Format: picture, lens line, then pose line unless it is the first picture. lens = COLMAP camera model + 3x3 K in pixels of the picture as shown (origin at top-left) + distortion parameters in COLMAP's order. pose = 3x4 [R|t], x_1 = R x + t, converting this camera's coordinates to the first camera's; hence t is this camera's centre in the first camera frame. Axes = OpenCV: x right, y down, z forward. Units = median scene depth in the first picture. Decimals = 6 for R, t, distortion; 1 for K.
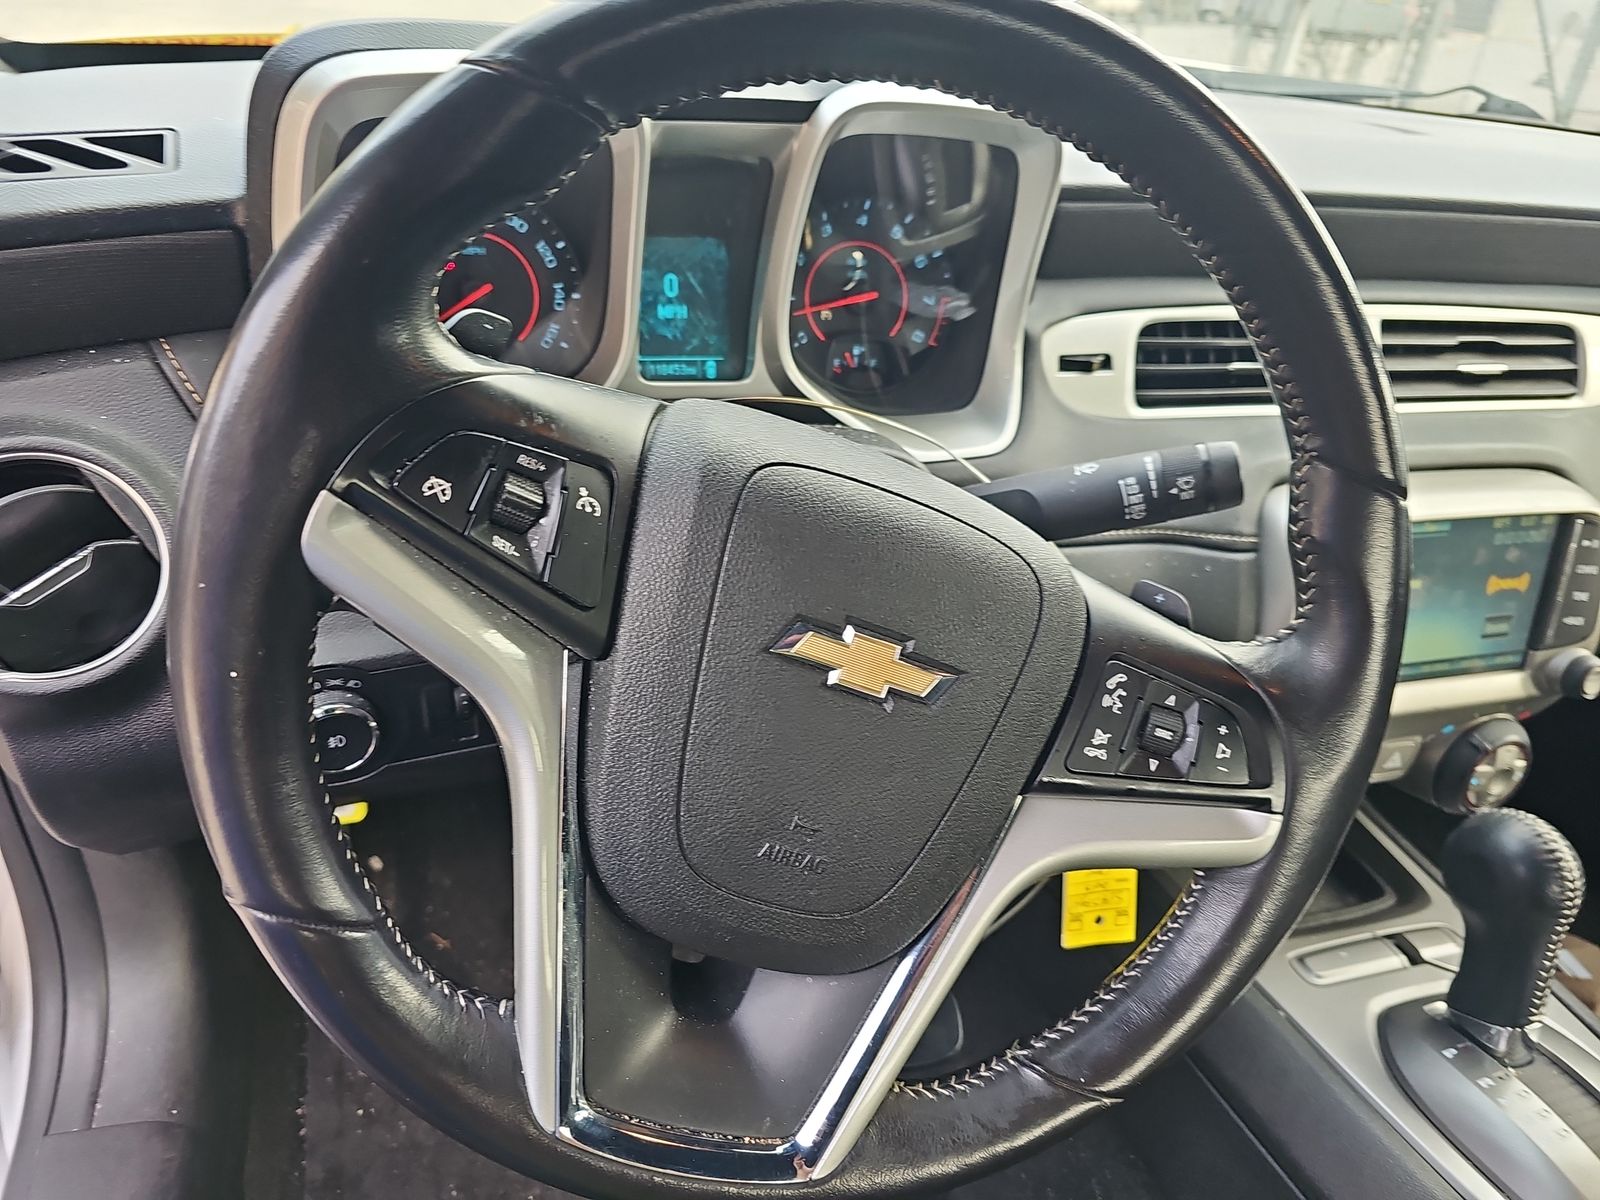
lens RADIAL K [[1080.8, 0, 776.2], [0, 1080.8, 599.4], [0, 0, 1]] dist [0.049019, -0.039874]
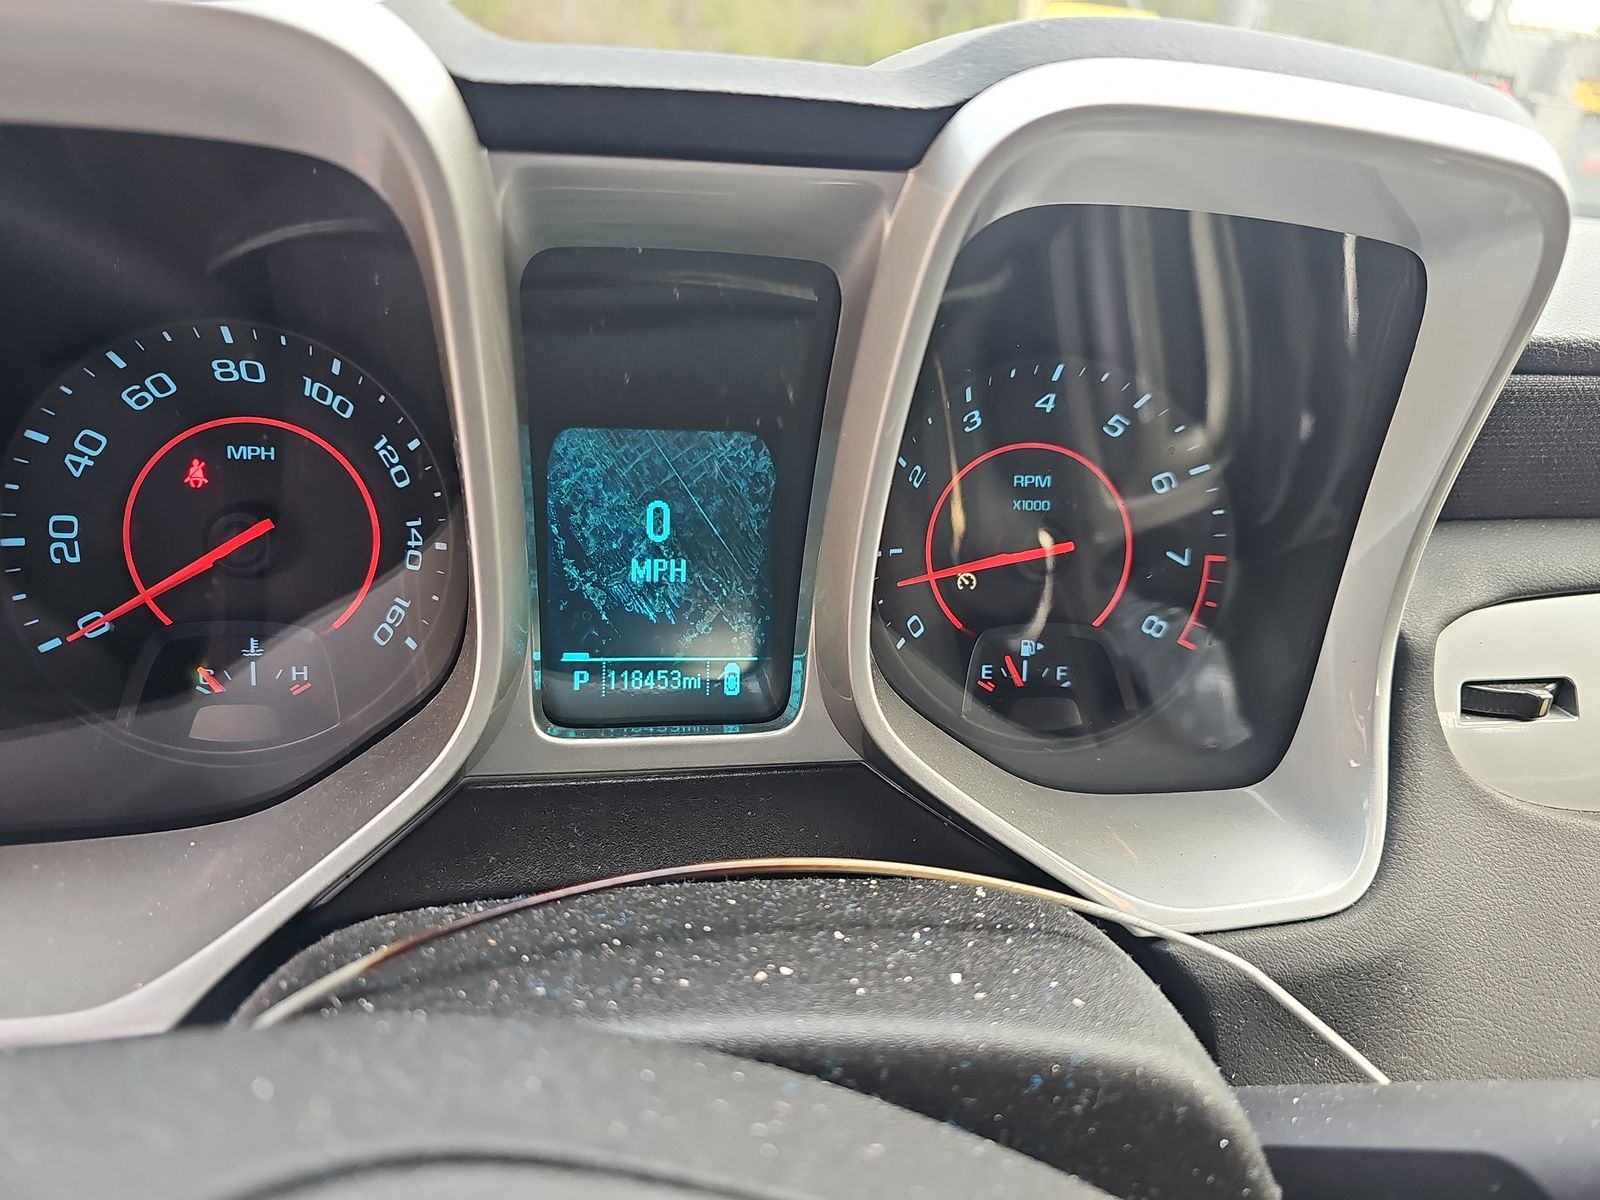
lens RADIAL K [[1080.8, 0, 776.2], [0, 1080.8, 599.4], [0, 0, 1]] dist [0.049019, -0.039874]
pose [[0.987805, 0.045925, -0.148766, 0.034575], [-0.066088, 0.988834, -0.133565, -0.188086], [0.140971, 0.141767, 0.979811, 0.514225]]
